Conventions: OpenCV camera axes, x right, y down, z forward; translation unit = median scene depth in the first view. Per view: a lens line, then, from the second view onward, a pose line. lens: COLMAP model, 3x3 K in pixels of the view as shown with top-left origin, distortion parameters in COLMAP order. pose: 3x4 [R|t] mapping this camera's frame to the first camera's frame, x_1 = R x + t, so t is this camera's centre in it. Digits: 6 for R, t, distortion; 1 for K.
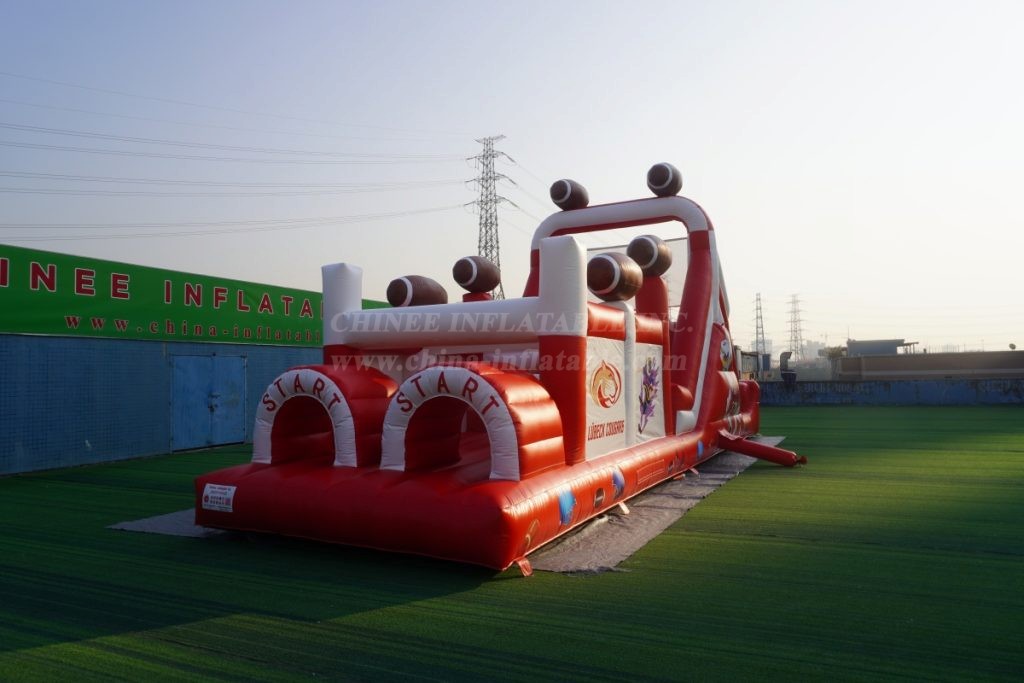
lens RADIAL K [[681.7, 0, 512.0], [0, 681.7, 341.5], [0, 0, 1]] dist [-0.088698, 0.048446]
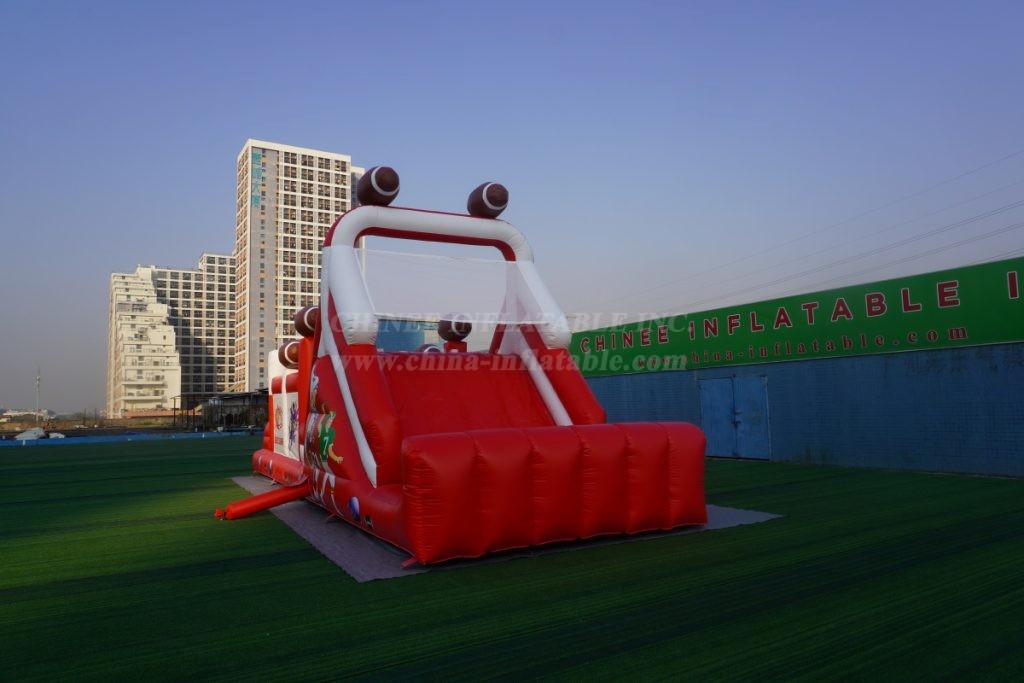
lens RADIAL K [[681.7, 0, 512.0], [0, 681.7, 341.5], [0, 0, 1]] dist [-0.088698, 0.048446]
pose [[-0.528482, -0.062780, -0.846620, 0.683803], [0.065993, 0.991206, -0.114696, 0.065057], [0.846376, -0.116486, -0.519691, 1.235991]]
